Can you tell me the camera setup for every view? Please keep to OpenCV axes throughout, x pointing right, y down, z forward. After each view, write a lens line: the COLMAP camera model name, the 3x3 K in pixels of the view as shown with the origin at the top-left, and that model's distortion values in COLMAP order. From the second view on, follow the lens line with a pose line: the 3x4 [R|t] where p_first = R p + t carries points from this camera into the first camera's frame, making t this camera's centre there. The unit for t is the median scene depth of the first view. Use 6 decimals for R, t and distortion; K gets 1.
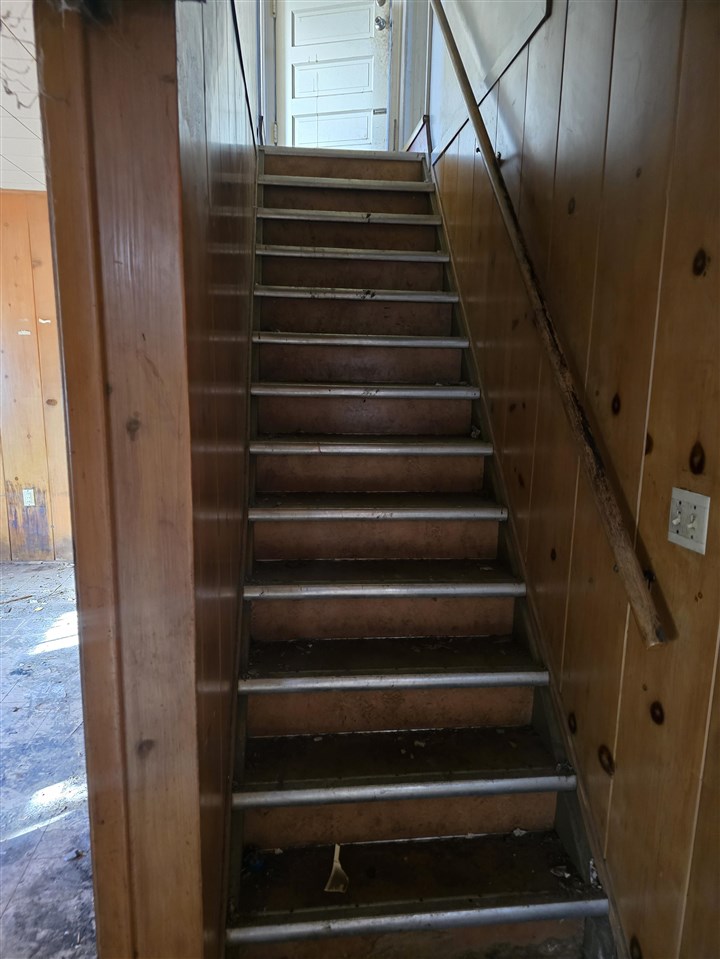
lens RADIAL K [[652.3, 0, 336.1], [0, 652.3, 480.7], [0, 0, 1]] dist [0.073801, -0.043655]
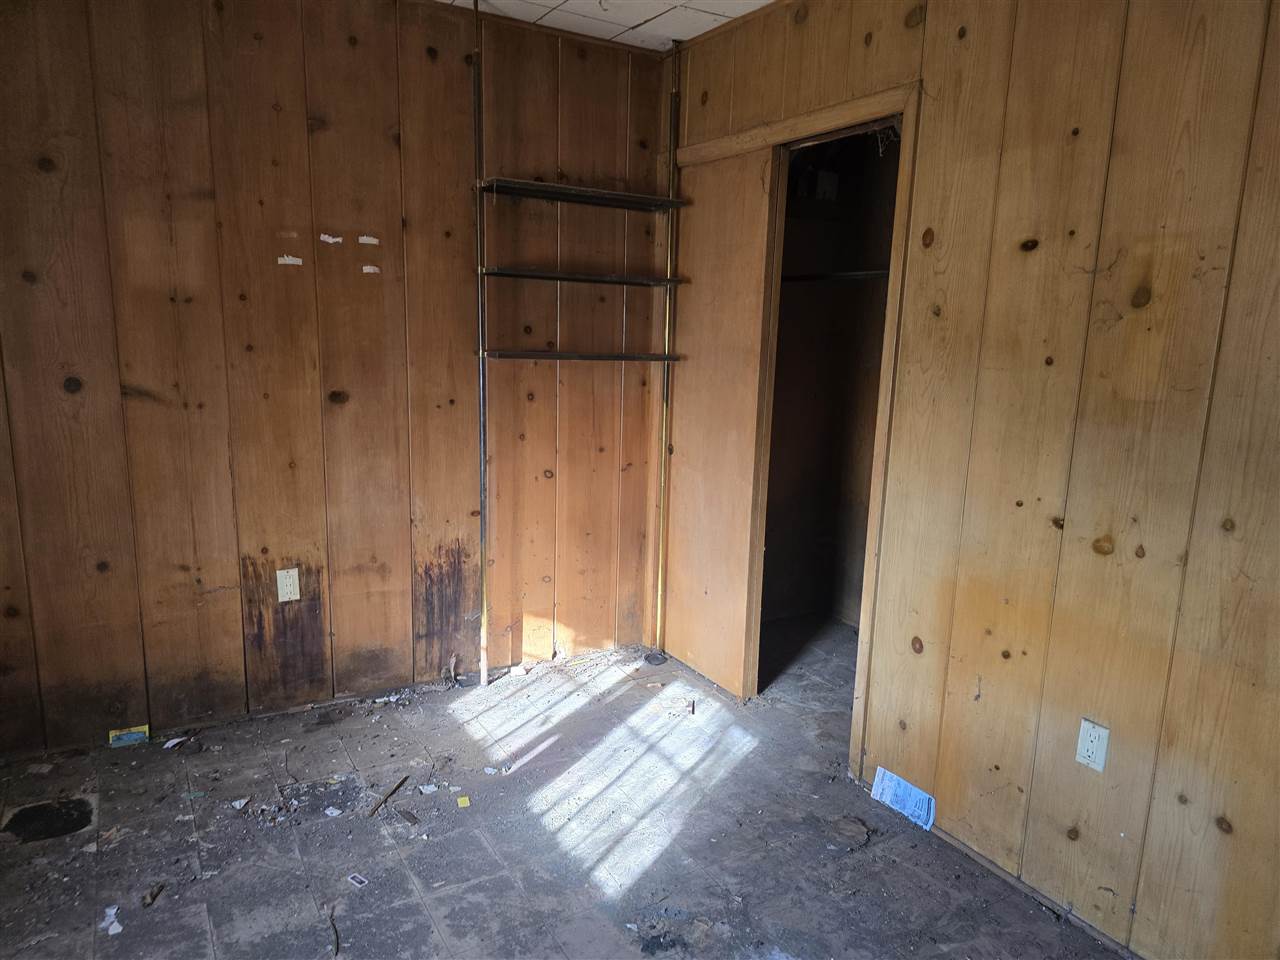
lens RADIAL K [[870.6, 0, 647.9], [0, 870.6, 486.9], [0, 0, 1]] dist [0.073801, -0.043655]
pose [[0.898583, -0.069564, 0.433255, -0.508594], [0.062723, 0.997577, 0.030083, -0.053276], [-0.434298, 0.000142, 0.900769, 0.270368]]
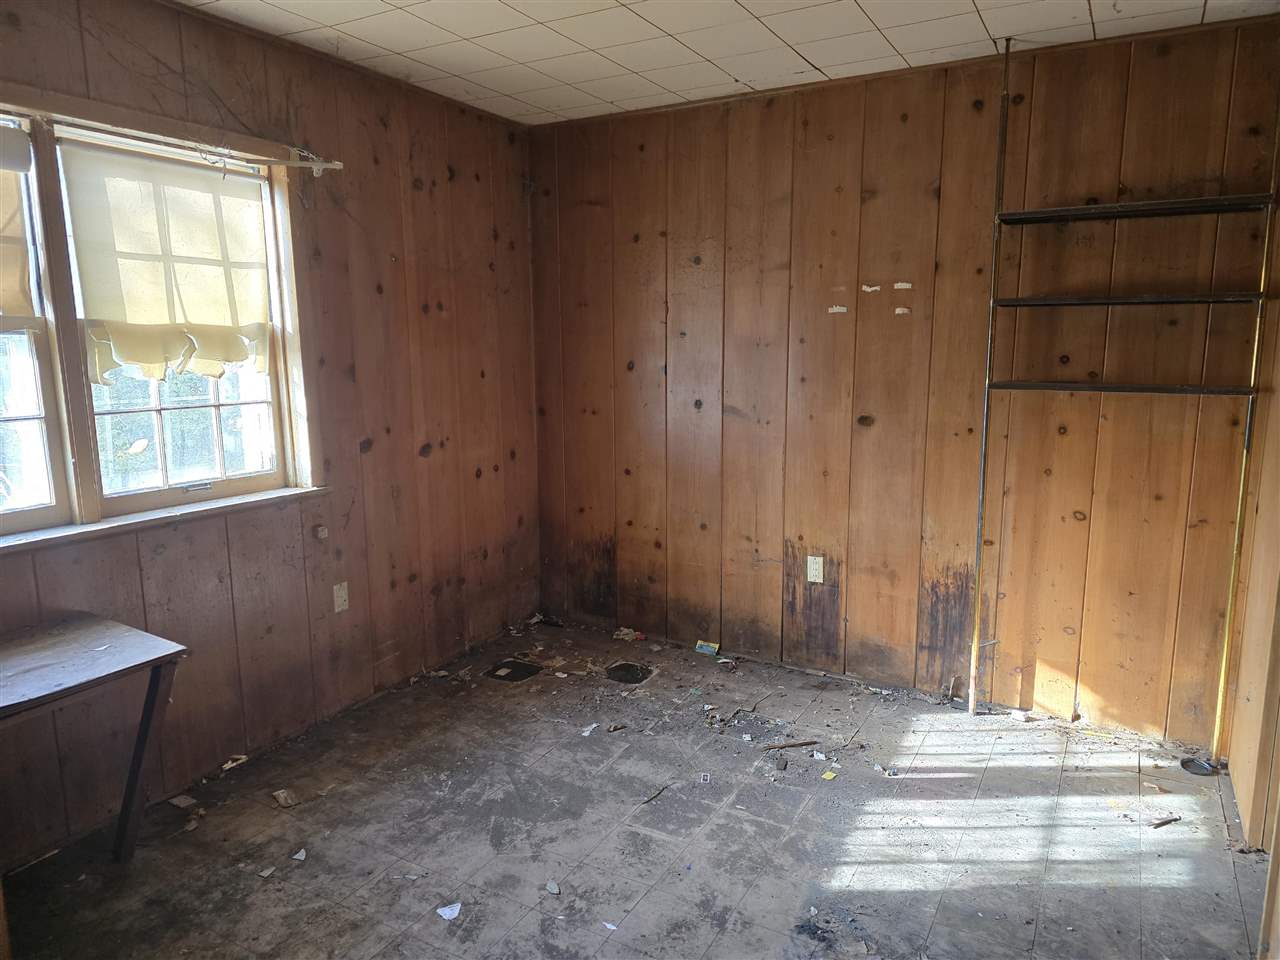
lens RADIAL K [[870.6, 0, 646.7], [0, 870.6, 489.5], [0, 0, 1]] dist [0.073801, -0.043655]
pose [[0.836625, 0.076800, -0.542366, -0.153838], [-0.088192, 0.996091, 0.005009, -0.040715], [0.540631, 0.043641, 0.840127, 0.209857]]
